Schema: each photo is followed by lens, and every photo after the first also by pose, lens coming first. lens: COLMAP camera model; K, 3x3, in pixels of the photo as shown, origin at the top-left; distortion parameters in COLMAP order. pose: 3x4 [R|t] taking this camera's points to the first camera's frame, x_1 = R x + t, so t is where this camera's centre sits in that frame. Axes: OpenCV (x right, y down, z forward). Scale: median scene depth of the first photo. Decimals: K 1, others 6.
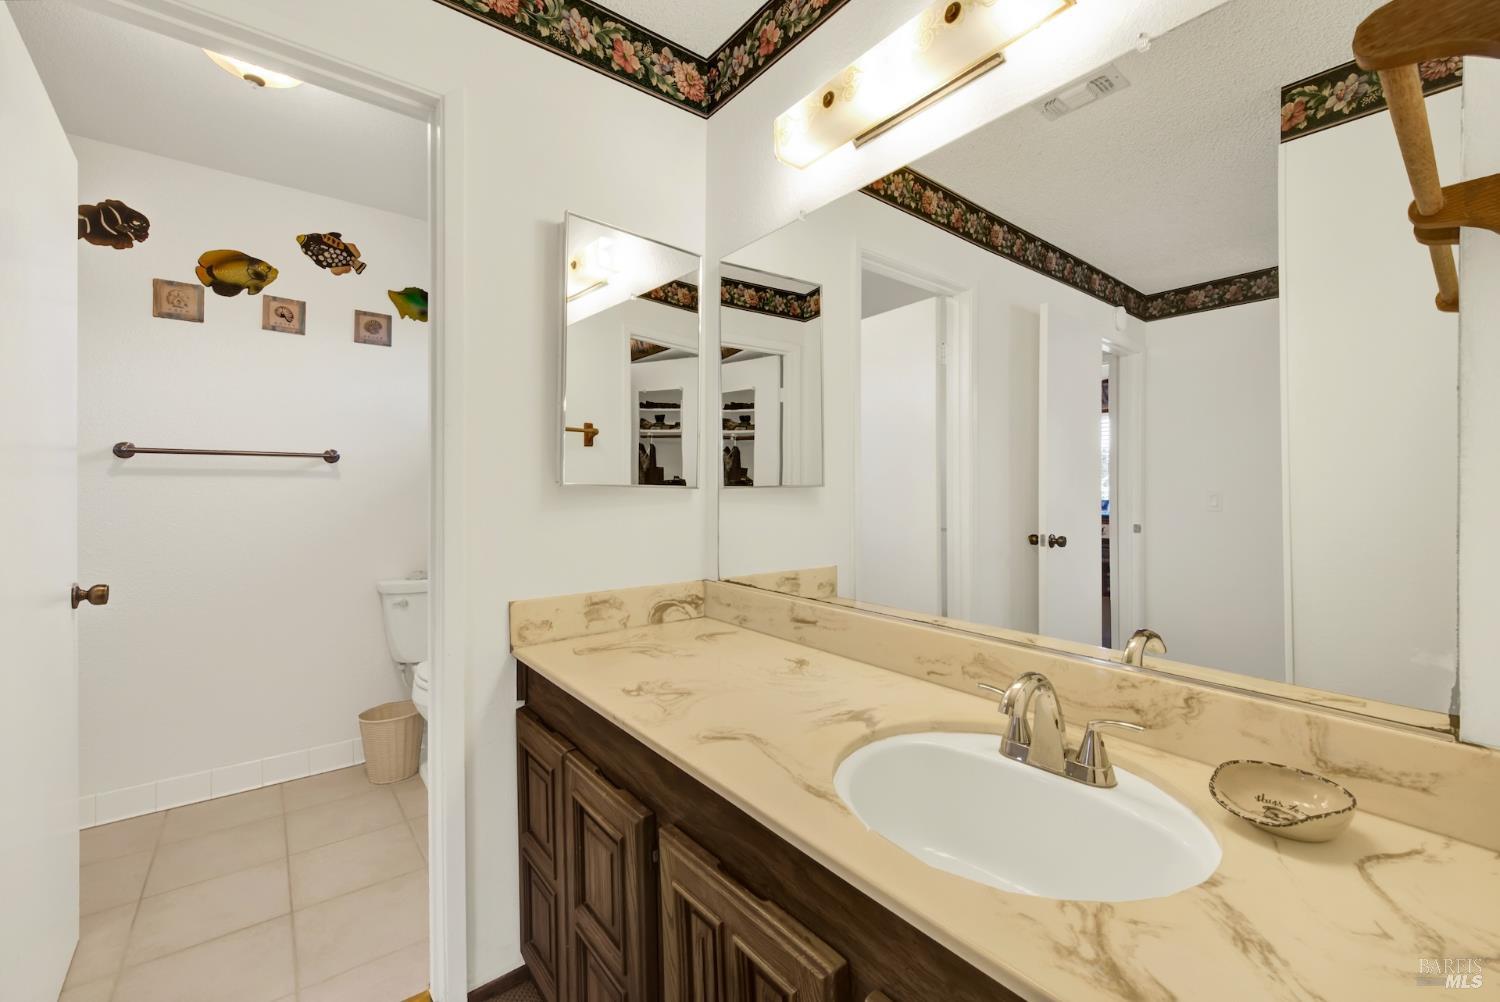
lens RADIAL K [[604.2, 0, 746.4], [0, 604.2, 492.5], [0, 0, 1]] dist [-0.000676, -0.001076]
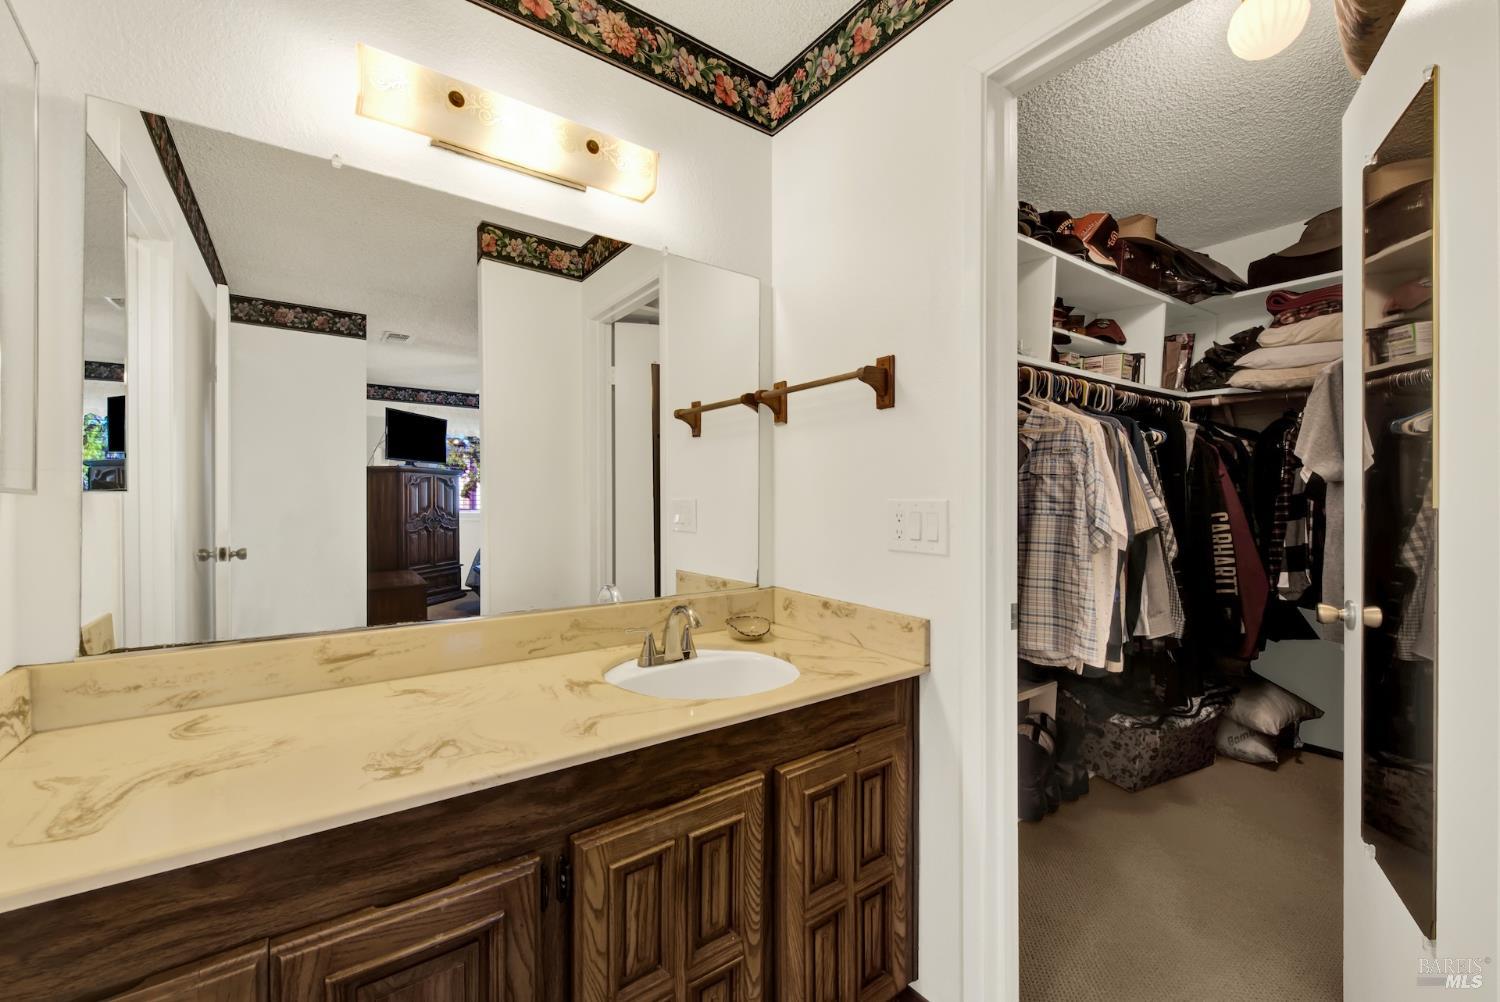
lens RADIAL K [[604.2, 0, 746.4], [0, 604.2, 492.5], [0, 0, 1]] dist [-0.000676, -0.001076]
pose [[0.049050, 0.010675, 0.998739, -0.955464], [0.005731, 0.999923, -0.010969, 0.002714], [-0.998780, 0.006262, 0.048985, 0.577190]]
